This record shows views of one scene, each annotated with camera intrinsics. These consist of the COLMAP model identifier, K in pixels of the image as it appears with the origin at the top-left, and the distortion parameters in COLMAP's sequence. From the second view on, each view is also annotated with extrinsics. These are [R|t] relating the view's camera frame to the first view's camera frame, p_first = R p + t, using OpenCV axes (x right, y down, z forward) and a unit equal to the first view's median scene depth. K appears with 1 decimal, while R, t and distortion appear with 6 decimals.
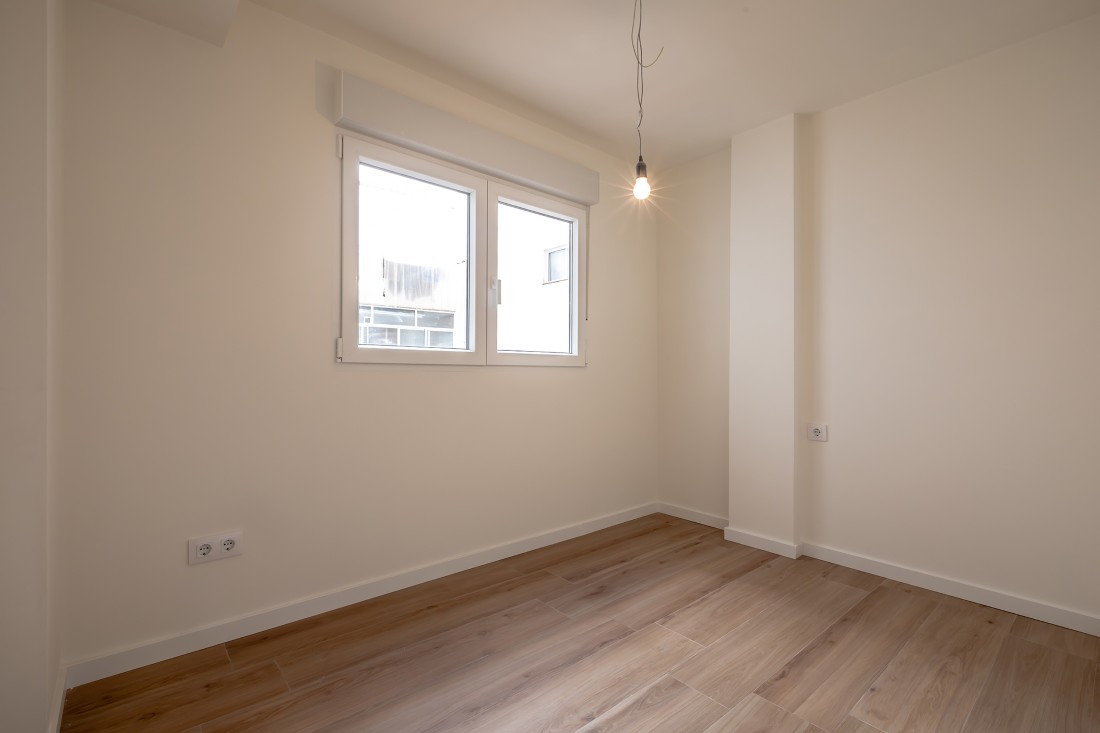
lens RADIAL K [[503.0, 0, 574.0], [0, 503.0, 367.7], [0, 0, 1]] dist [0.000630, 0.000087]
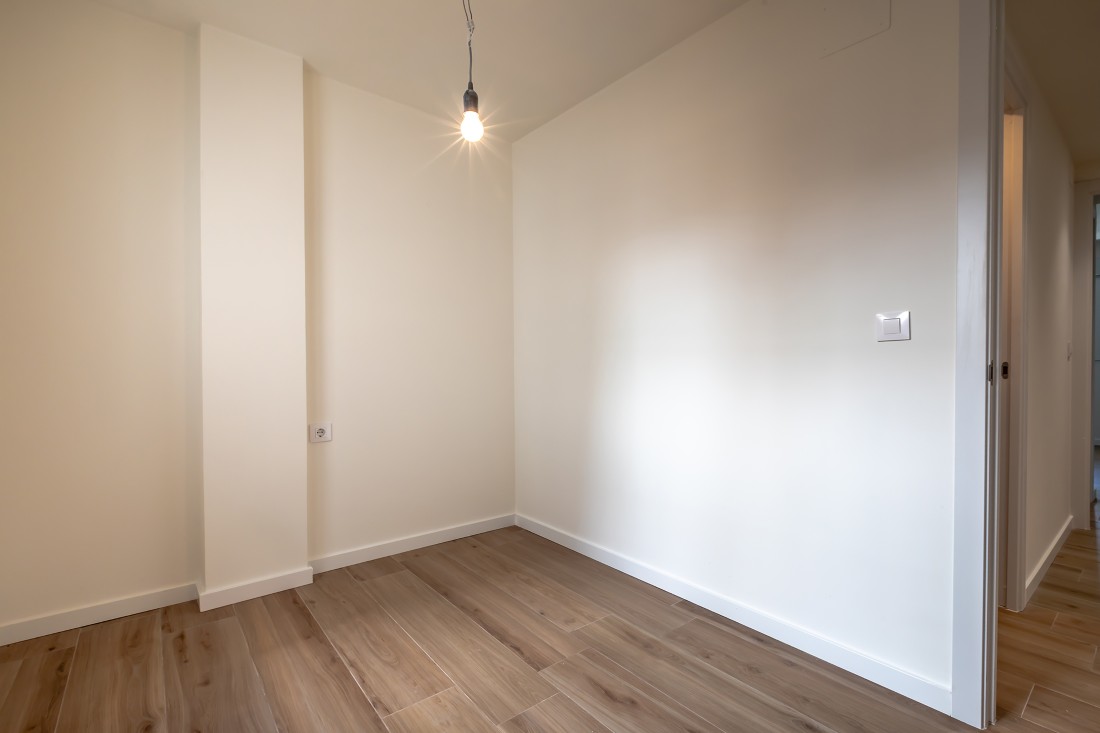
lens RADIAL K [[503.0, 0, 574.0], [0, 503.0, 367.7], [0, 0, 1]] dist [0.000630, 0.000087]
pose [[0.035791, -0.018499, 0.999188, -0.477924], [-0.002470, 0.999824, 0.018599, -0.005949], [-0.999356, -0.003134, 0.035739, 0.626371]]
